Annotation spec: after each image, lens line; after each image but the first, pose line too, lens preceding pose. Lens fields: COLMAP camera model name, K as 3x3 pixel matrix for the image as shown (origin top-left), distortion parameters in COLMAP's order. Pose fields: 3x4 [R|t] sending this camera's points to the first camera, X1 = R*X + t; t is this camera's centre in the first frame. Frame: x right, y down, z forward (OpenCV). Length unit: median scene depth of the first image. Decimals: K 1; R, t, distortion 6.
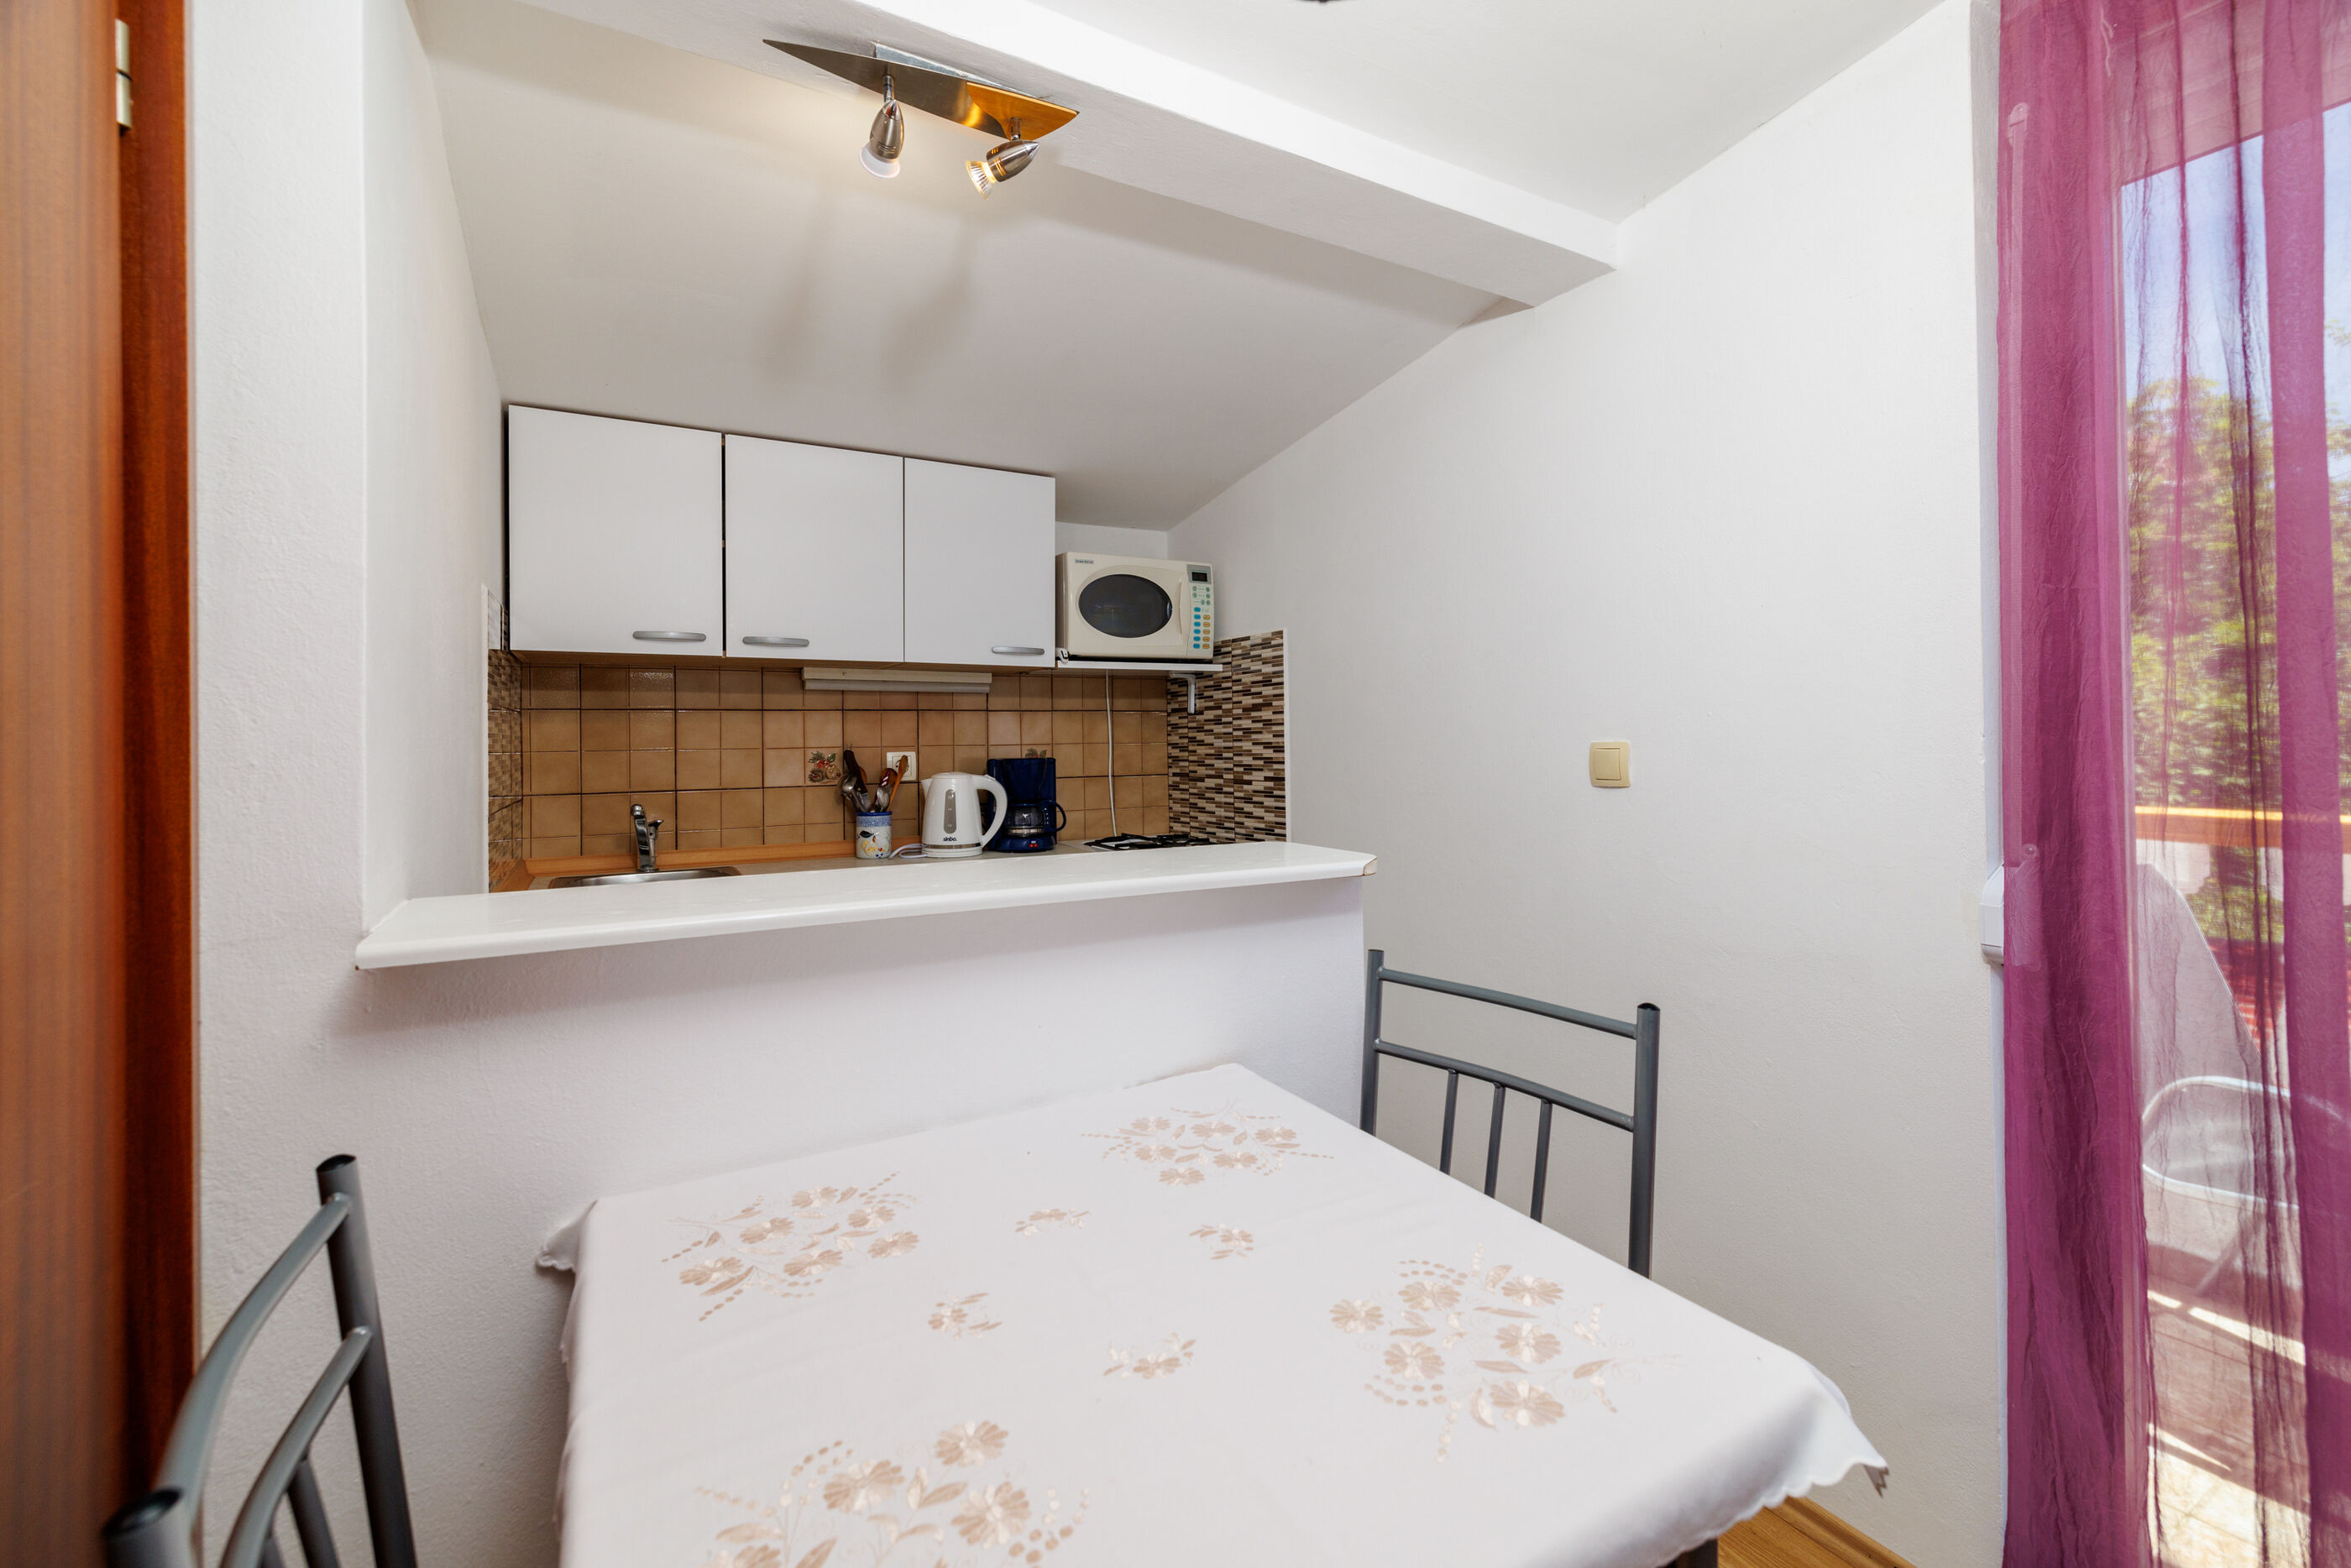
lens RADIAL K [[997.9, 0, 1180.8], [0, 997.9, 726.8], [0, 0, 1]] dist [0.000213, 0.000439]
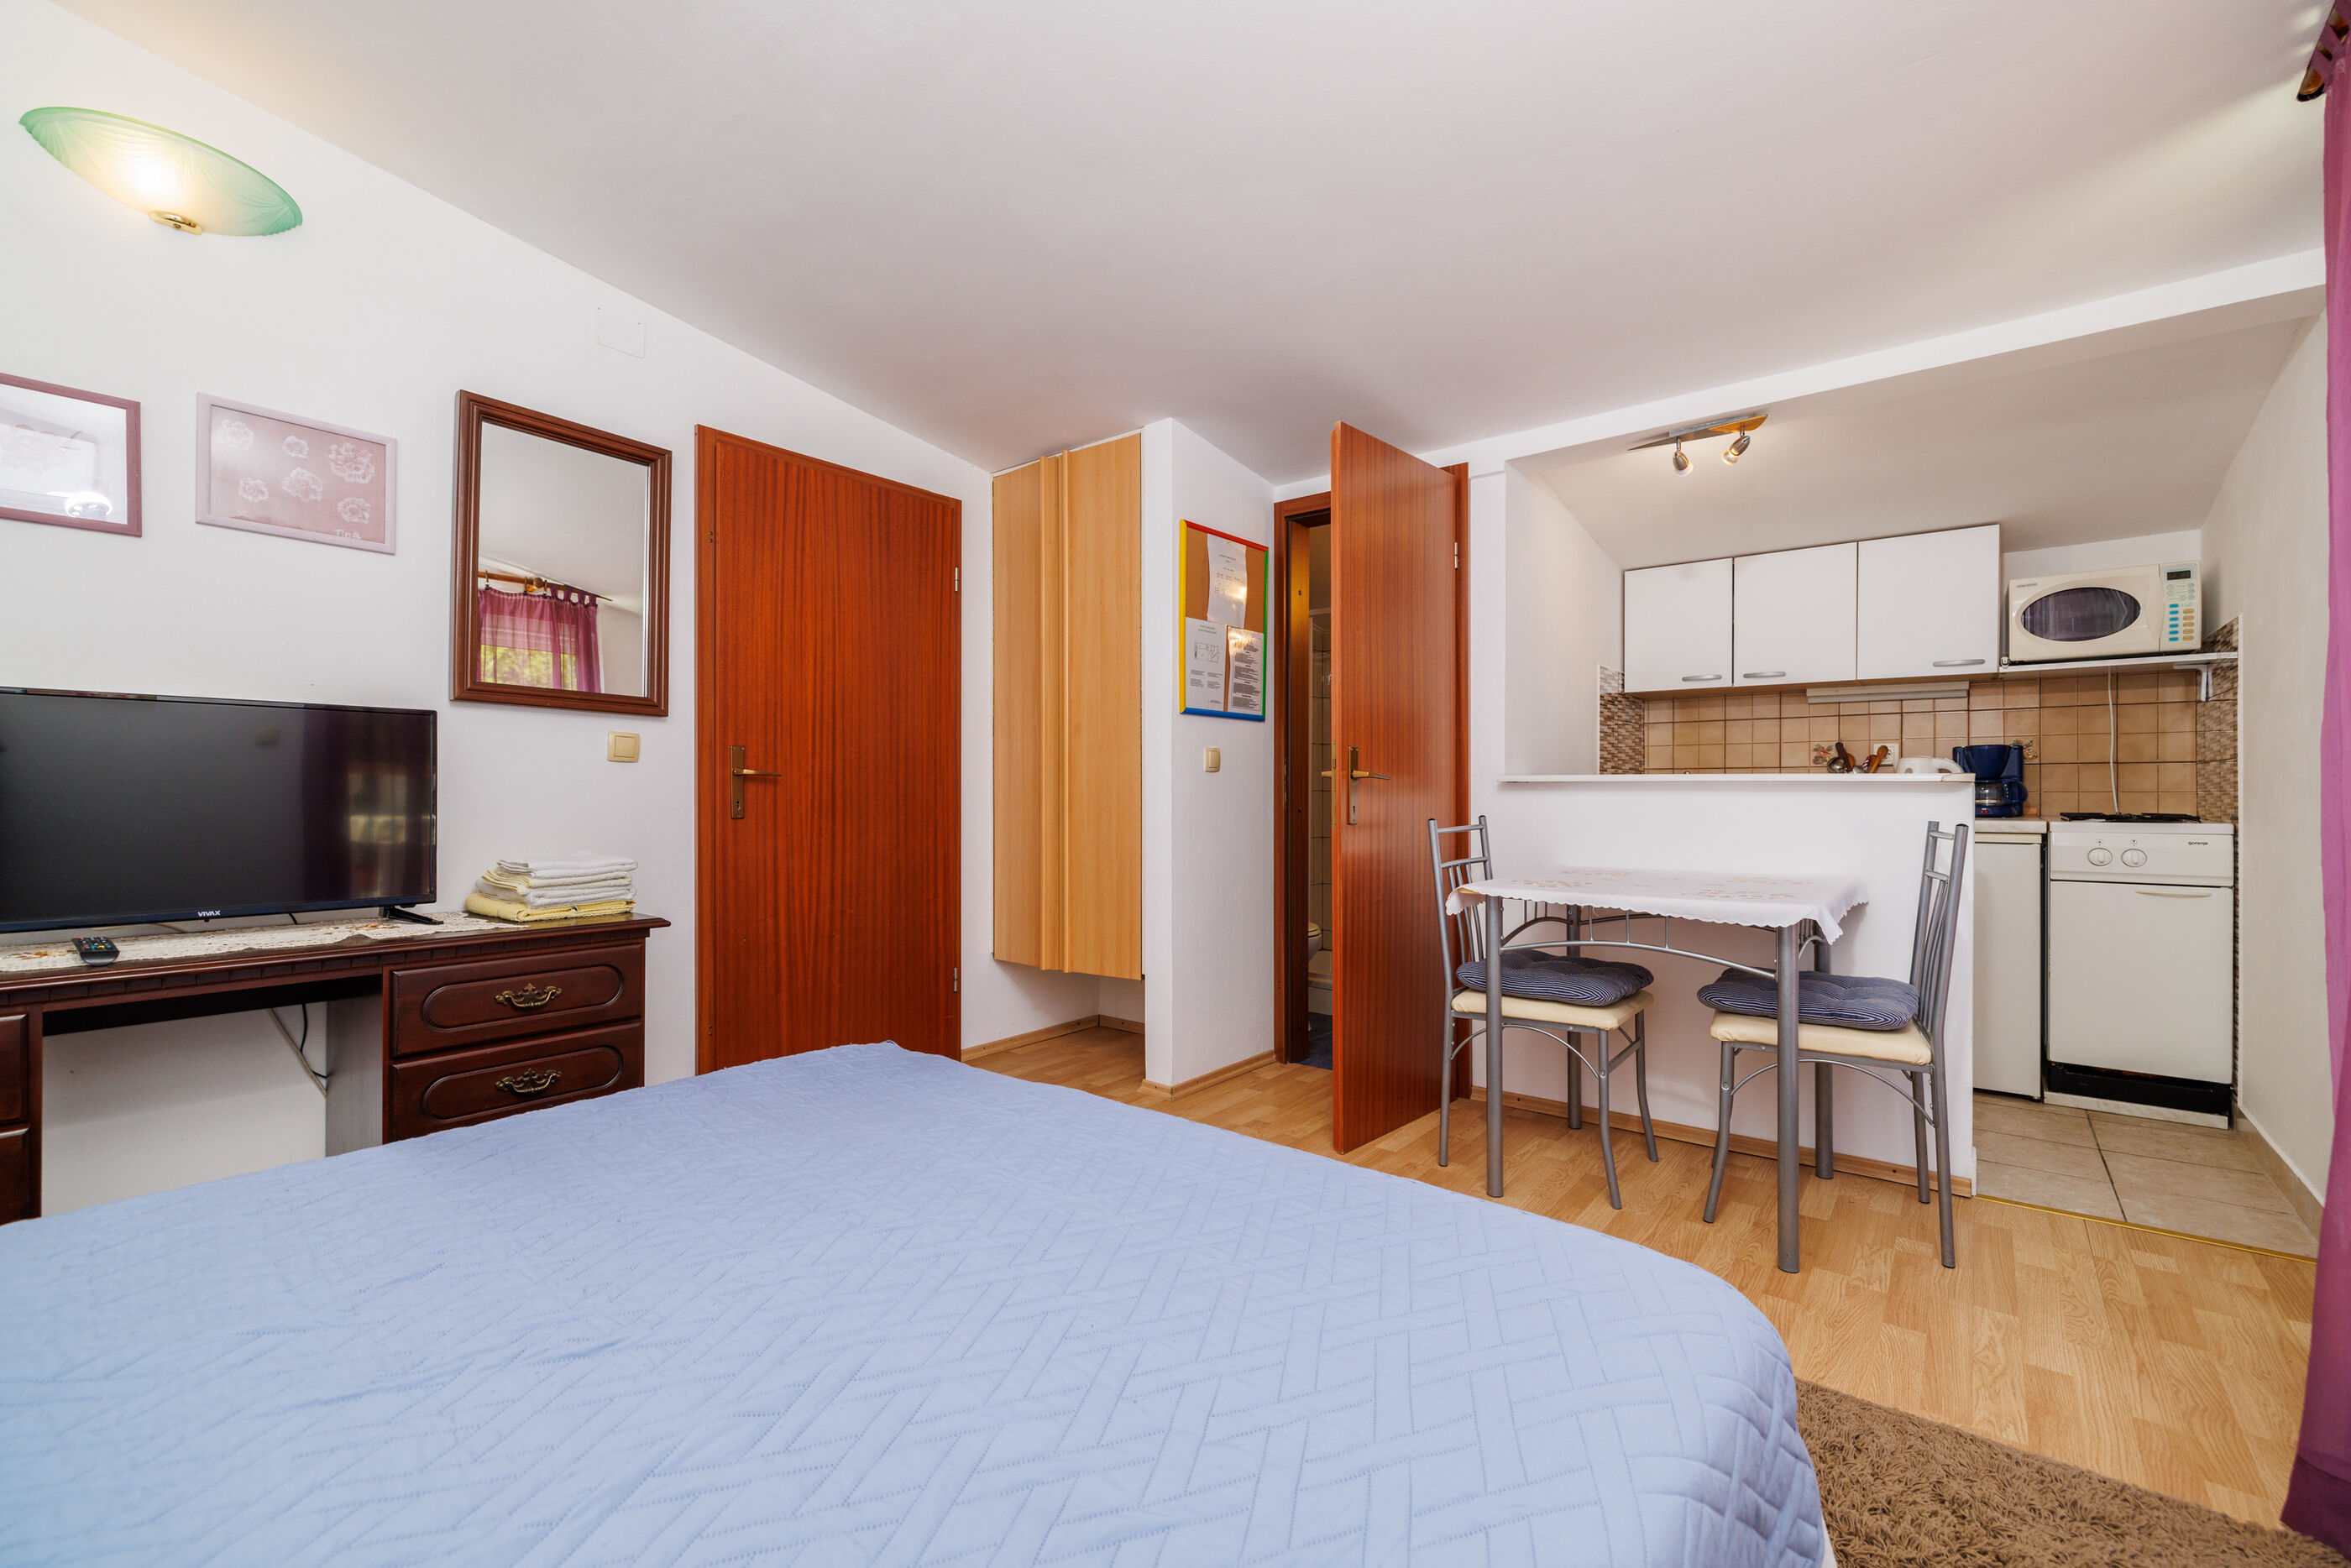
lens RADIAL K [[987.9, 0, 1186.5], [0, 987.9, 796.9], [0, 0, 1]] dist [0.000882, 0.000279]
pose [[0.370716, 0.016959, -0.928591, 0.660303], [0.005646, 0.999774, 0.020513, 0.067682], [0.928729, -0.012847, 0.370537, -0.437756]]
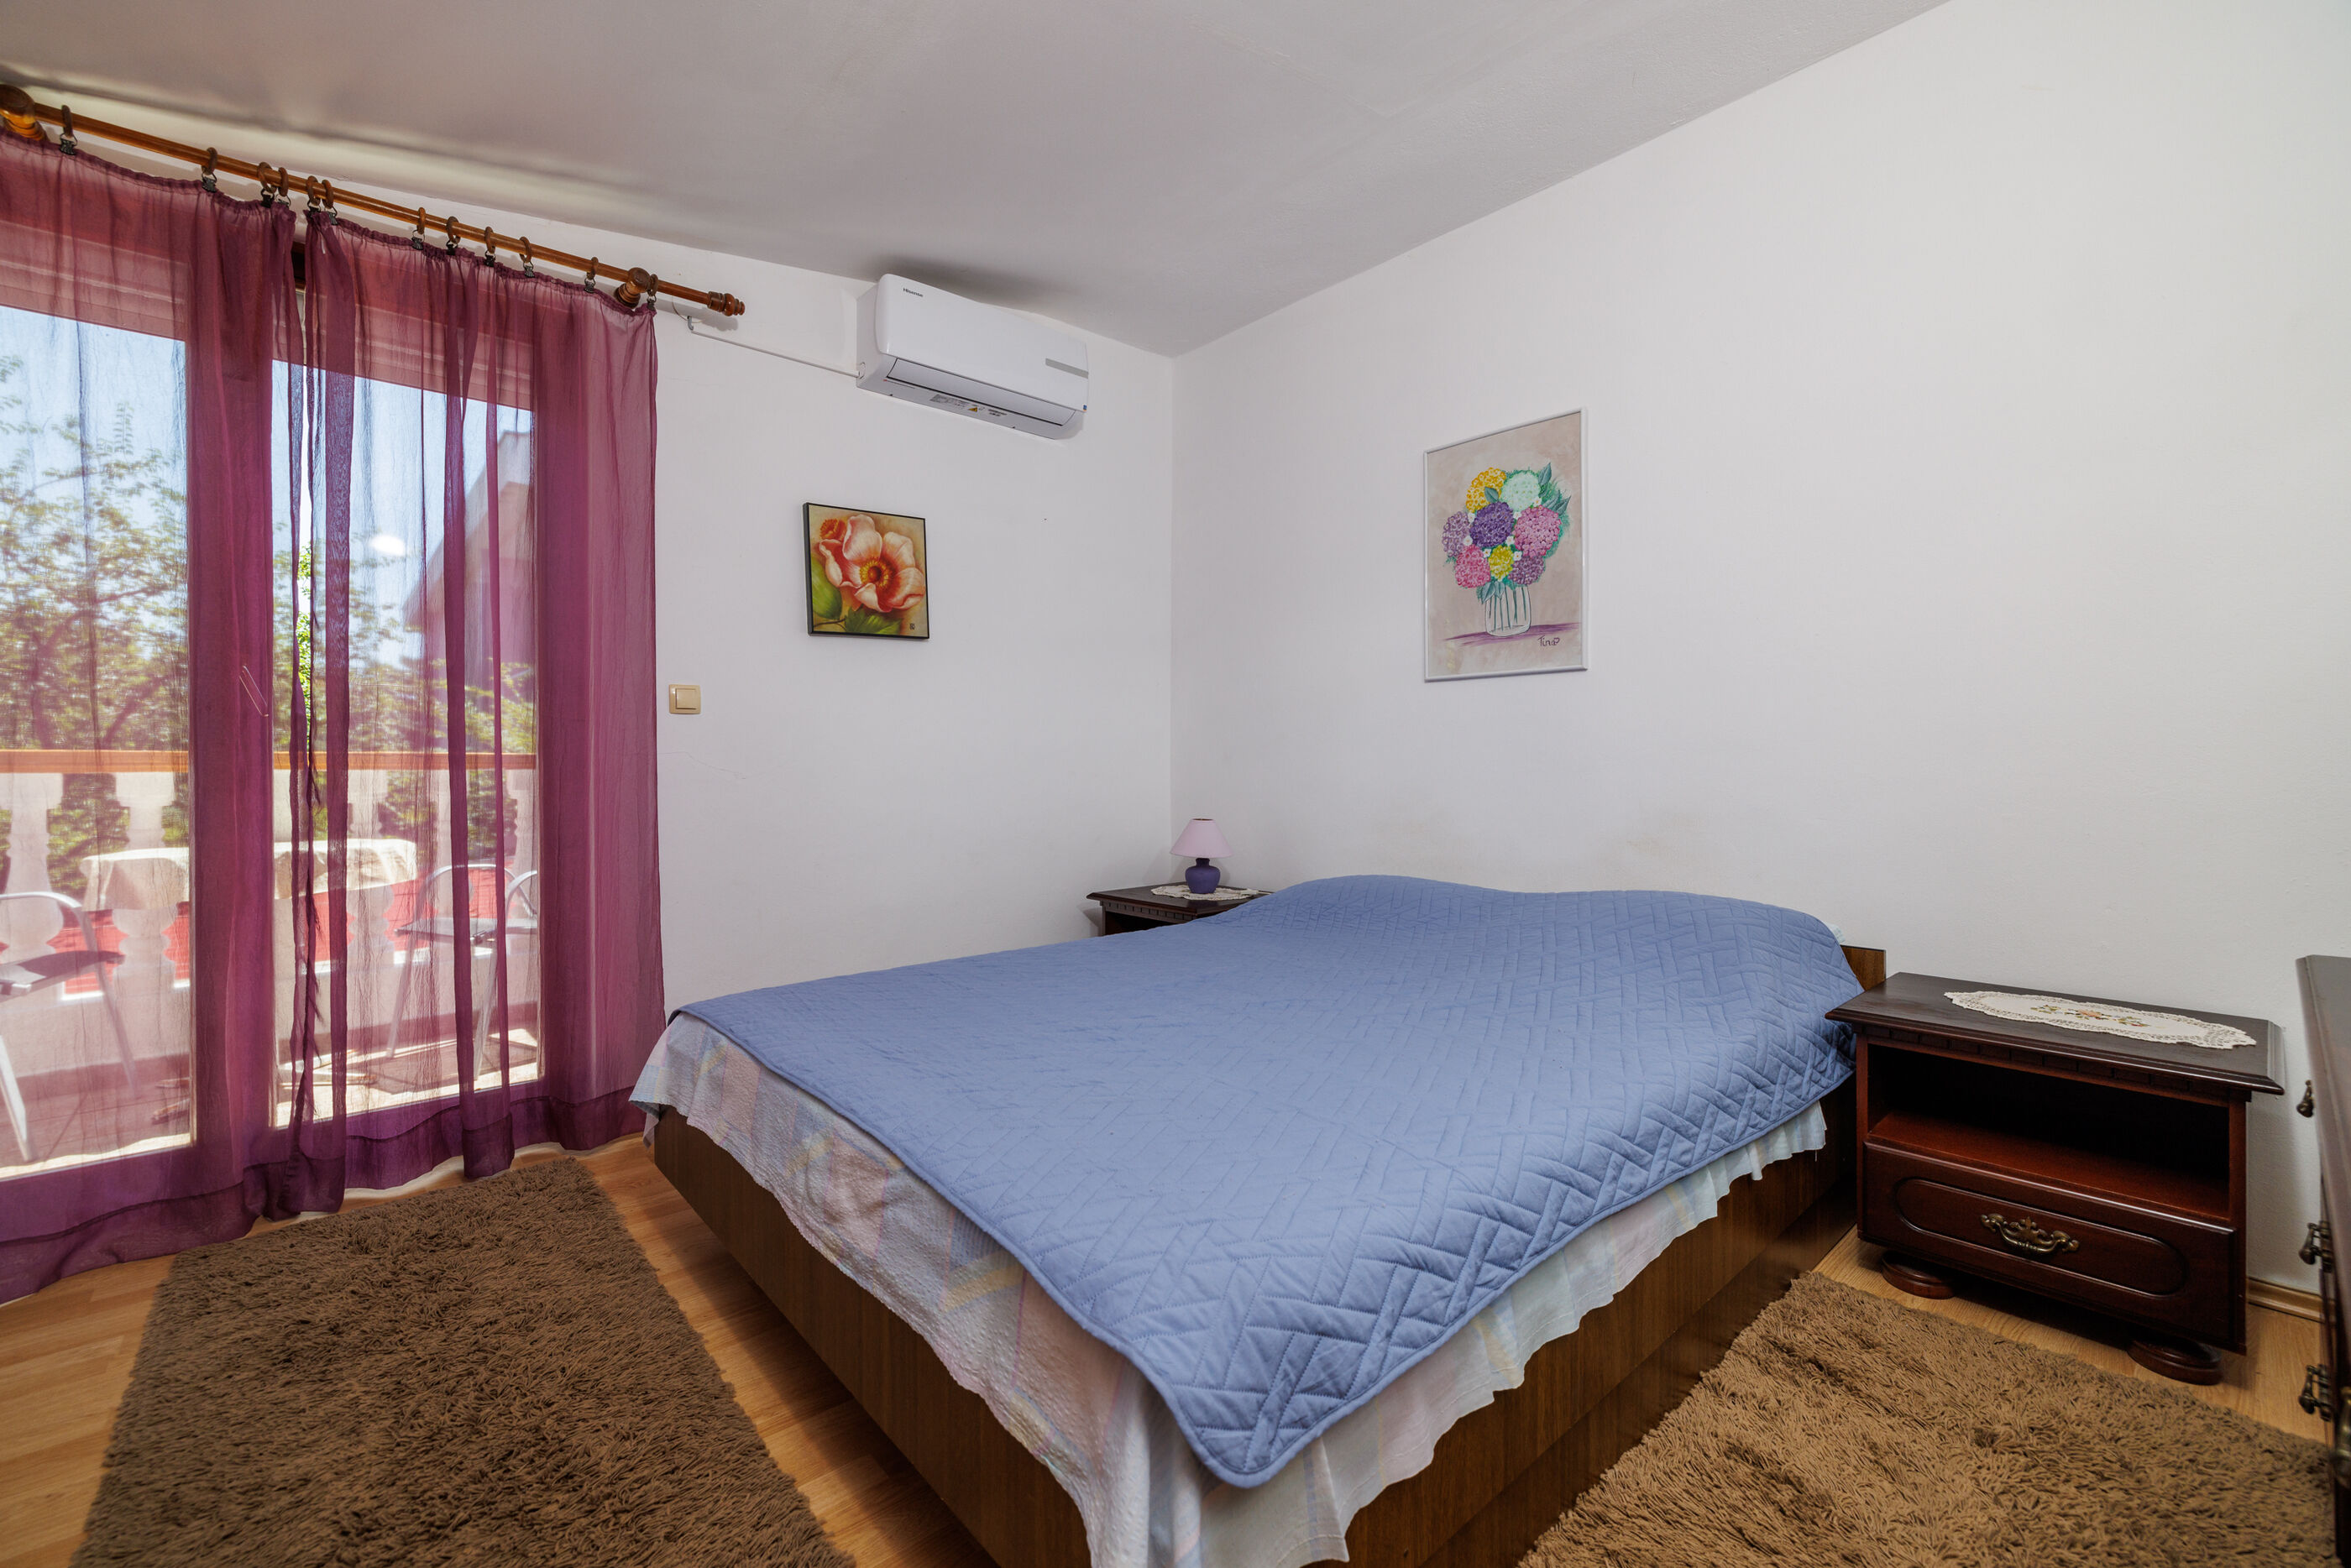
lens RADIAL K [[992.1, 0, 1178.8], [0, 992.1, 767.7], [0, 0, 1]] dist [-0.000144, 0.000032]
pose [[-0.204881, 0.008187, 0.978753, -0.415343], [-0.006528, 0.999931, -0.009731, 0.088803], [-0.978765, -0.008383, -0.204813, -0.318240]]
